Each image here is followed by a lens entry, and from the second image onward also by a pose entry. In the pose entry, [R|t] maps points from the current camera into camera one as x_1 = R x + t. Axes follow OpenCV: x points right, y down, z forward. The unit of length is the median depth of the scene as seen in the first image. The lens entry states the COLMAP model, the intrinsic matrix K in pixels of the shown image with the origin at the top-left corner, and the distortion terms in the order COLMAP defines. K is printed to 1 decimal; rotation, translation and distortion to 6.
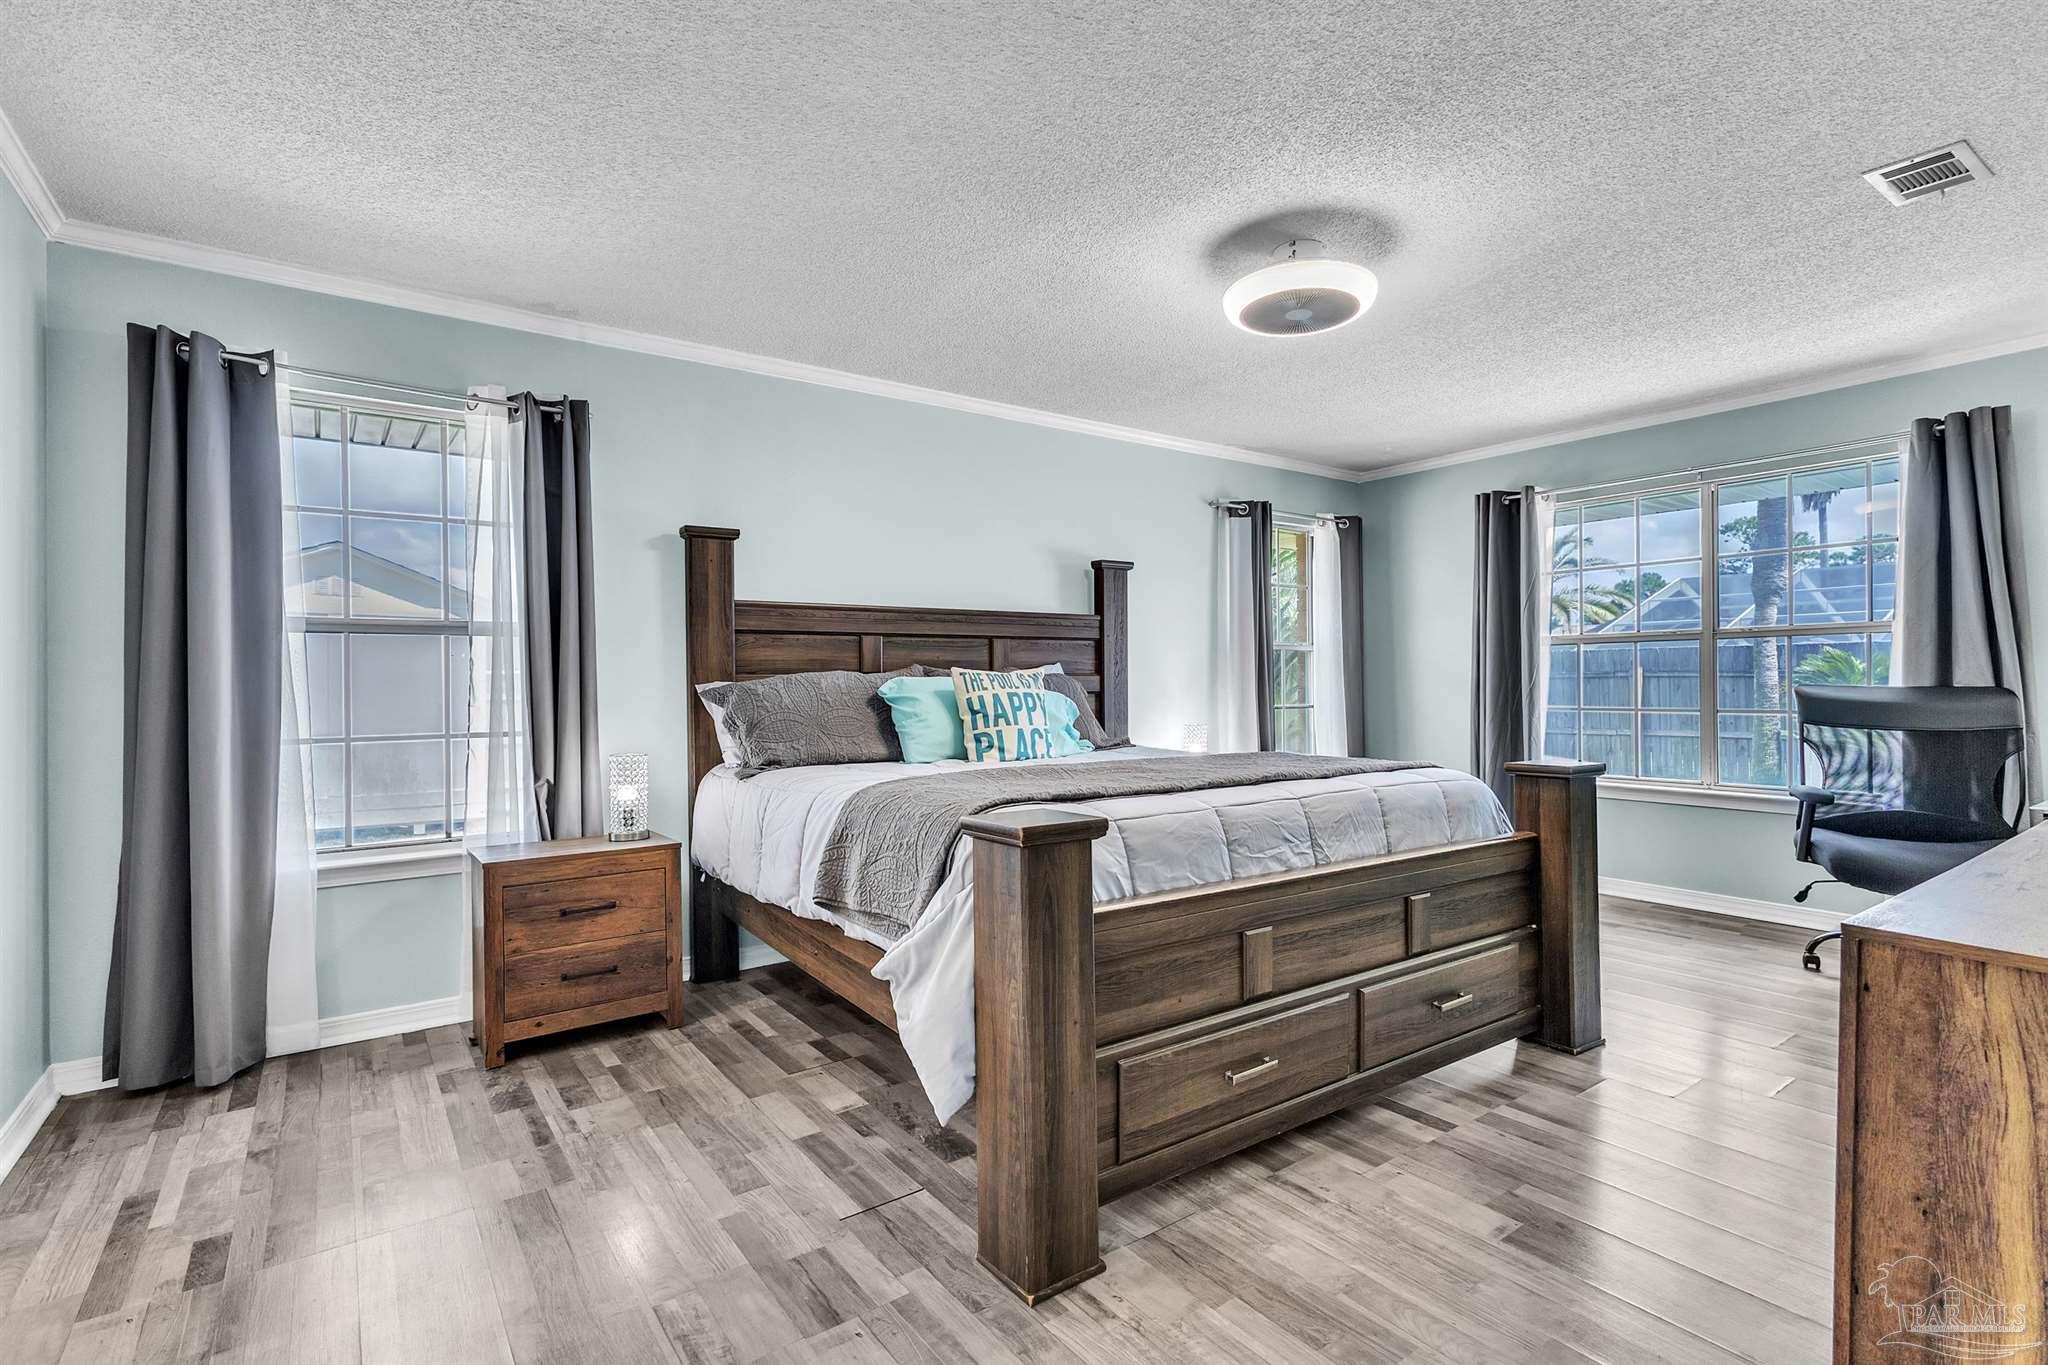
lens RADIAL K [[960.1, 0, 1021.4], [0, 960.1, 674.4], [0, 0, 1]] dist [0.002419, 0.000443]
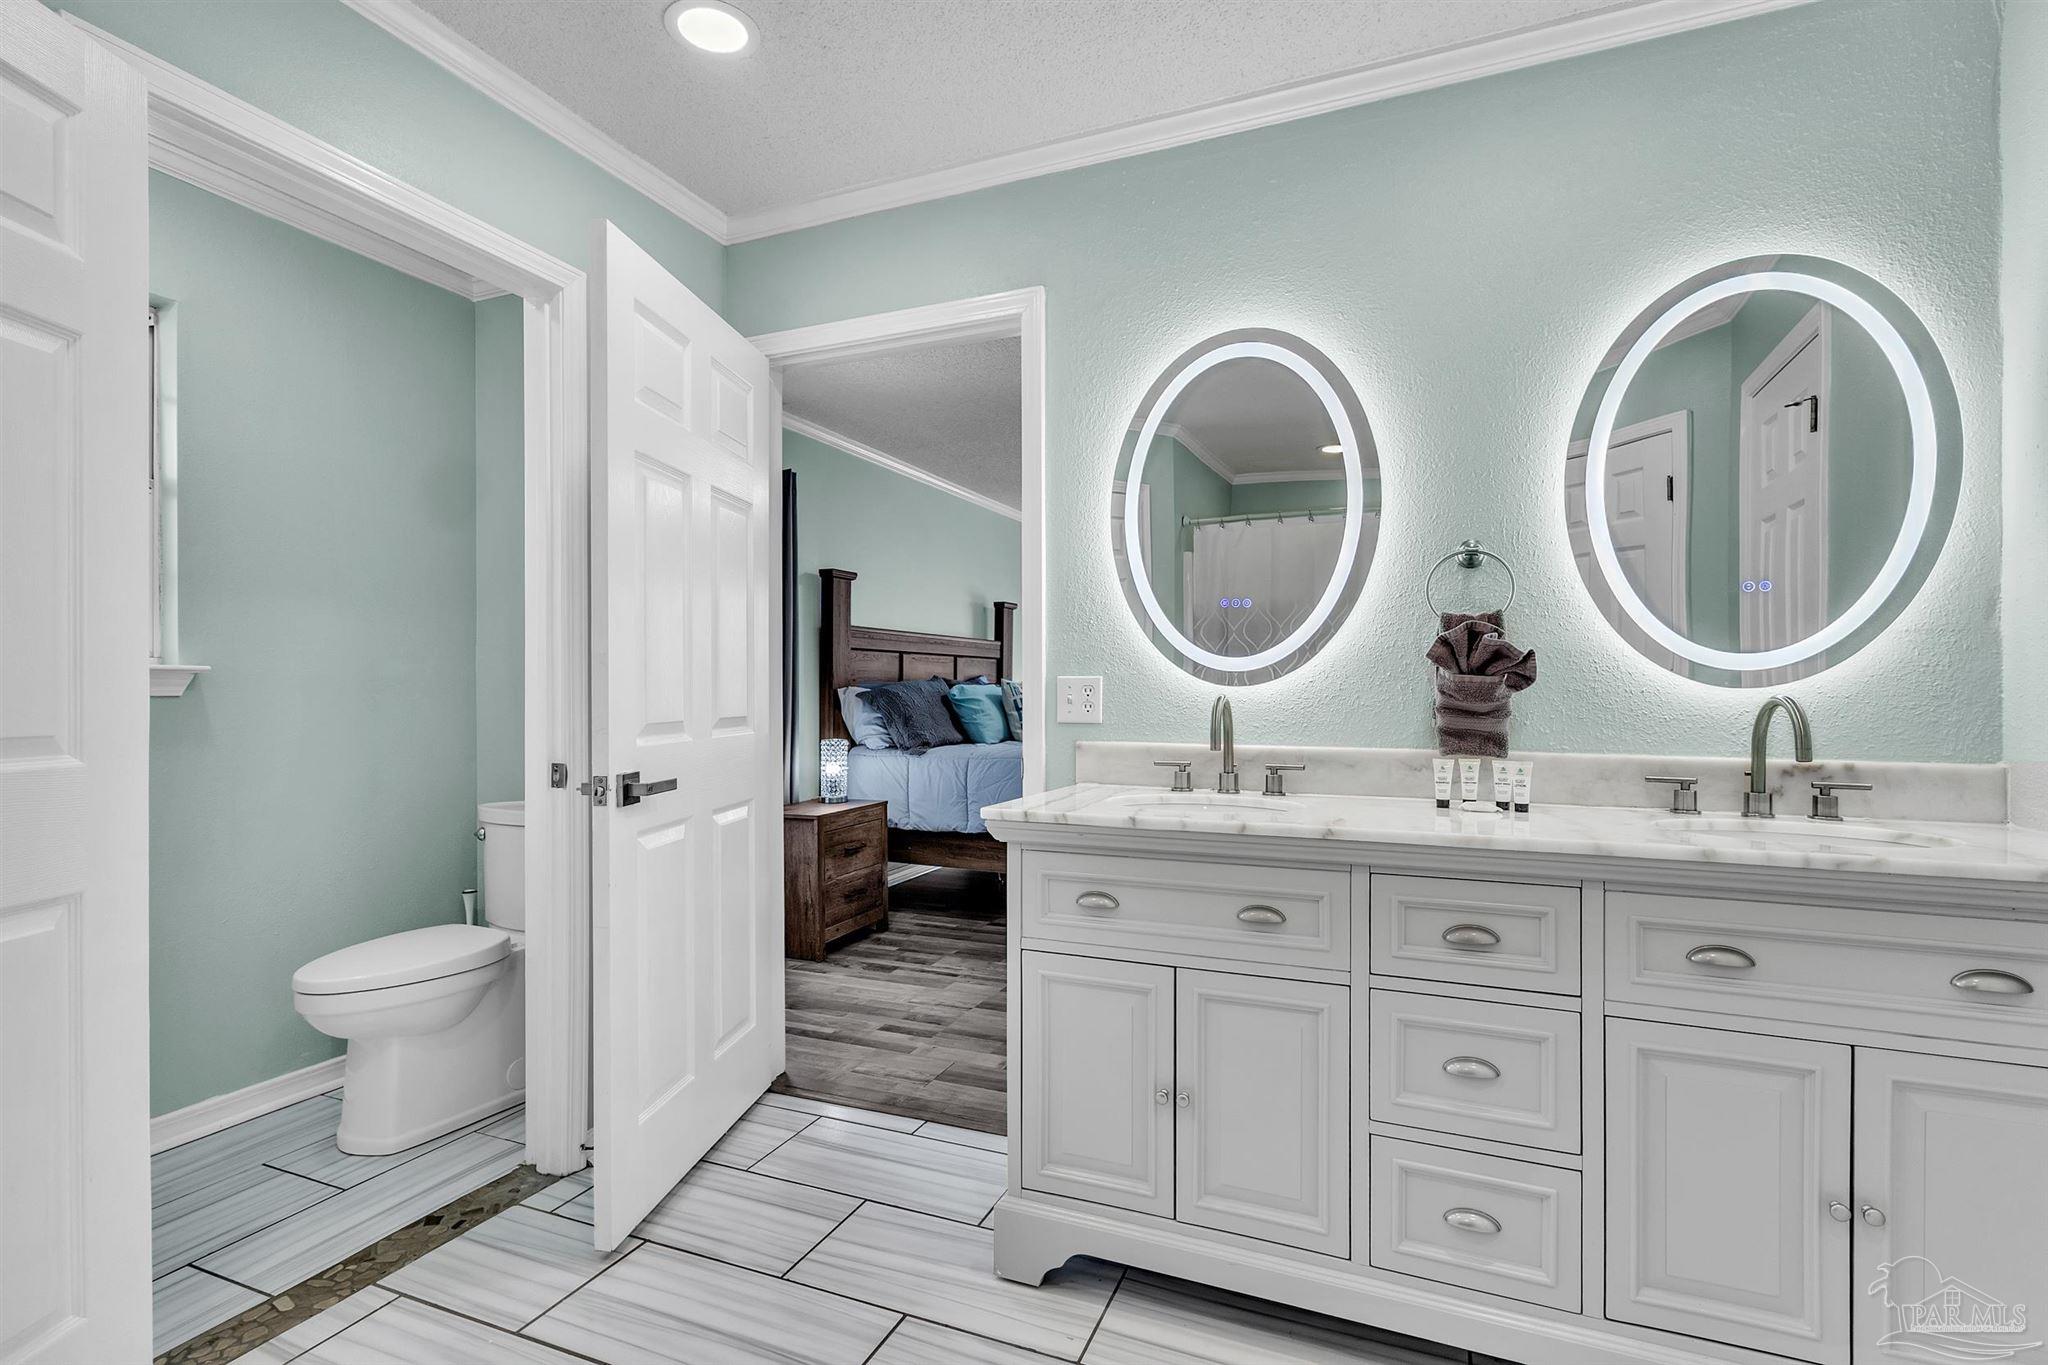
lens RADIAL K [[960.1, 0, 1033.1], [0, 960.1, 698.3], [0, 0, 1]] dist [0.002419, 0.000443]
pose [[0.852267, 0.004276, 0.523090, -0.938652], [-0.013421, 0.999816, 0.013694, 0.002278], [-0.522935, -0.018692, 0.852167, -0.321721]]
